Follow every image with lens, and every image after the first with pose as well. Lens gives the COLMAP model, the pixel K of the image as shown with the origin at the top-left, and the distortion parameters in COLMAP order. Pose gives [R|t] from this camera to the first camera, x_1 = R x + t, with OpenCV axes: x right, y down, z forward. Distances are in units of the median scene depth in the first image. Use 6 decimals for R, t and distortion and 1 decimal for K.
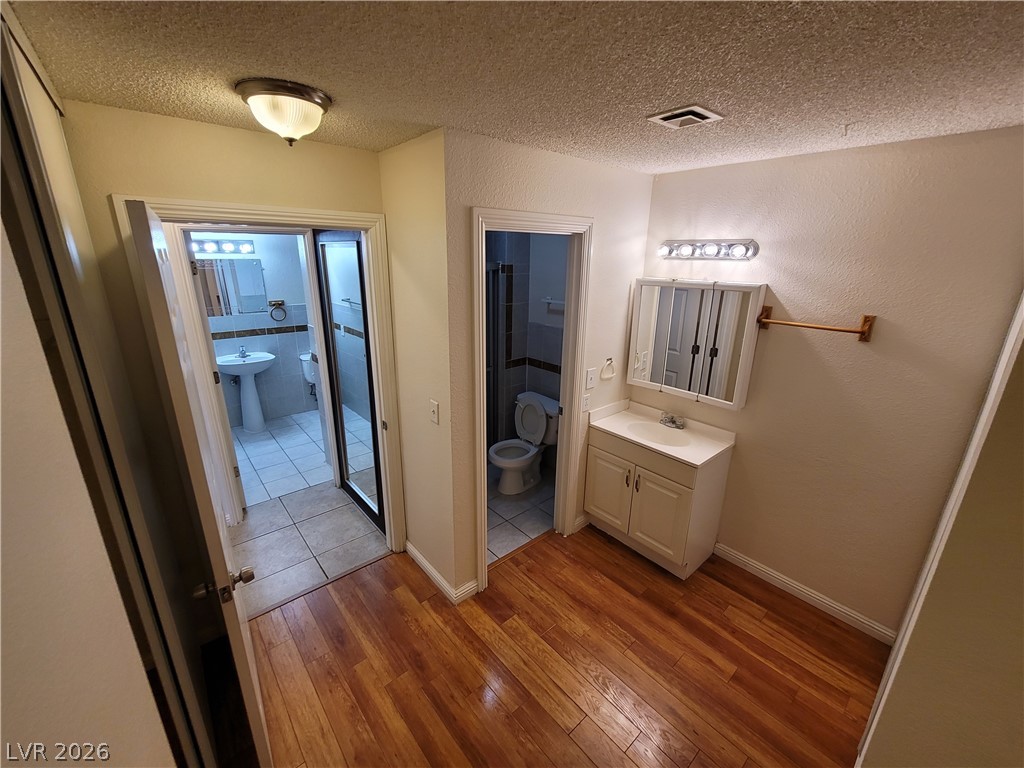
lens RADIAL K [[420.3, 0, 509.3], [0, 420.3, 383.7], [0, 0, 1]] dist [-0.007985, 0.003002]
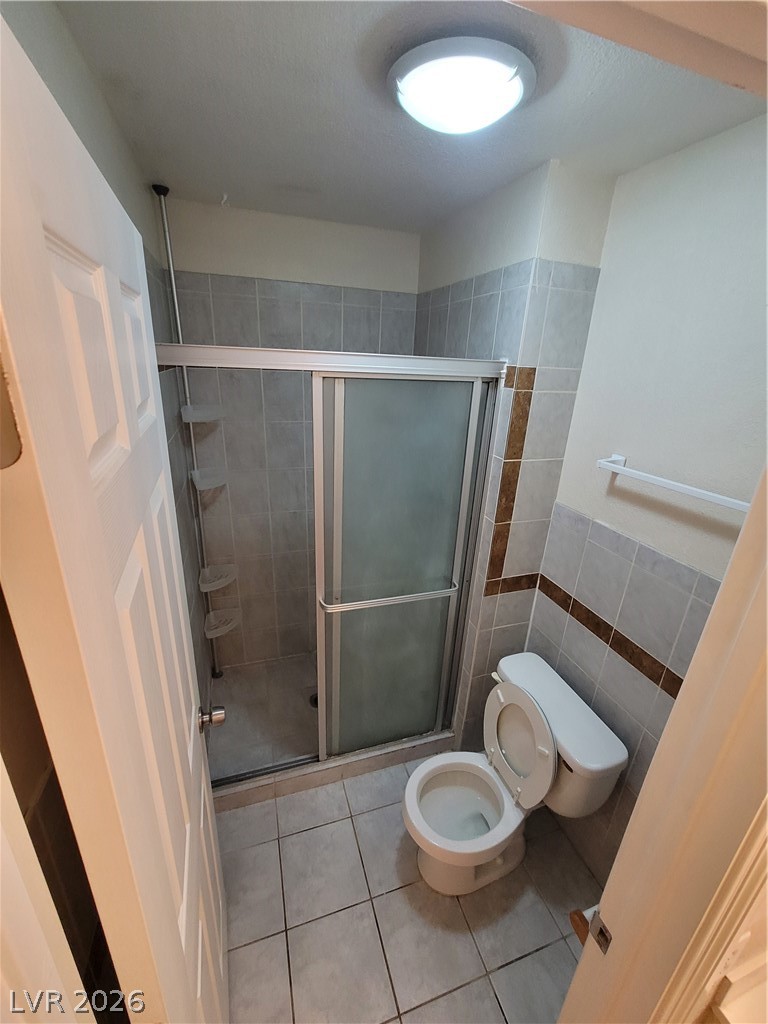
lens RADIAL K [[420.3, 0, 384.0], [0, 420.3, 512.0], [0, 0, 1]] dist [-0.007985, 0.003002]
pose [[0.926283, 0.161262, -0.340579, 0.031934], [-0.147063, 0.986836, 0.067289, -0.144146], [0.346946, -0.012242, 0.937805, 0.538265]]
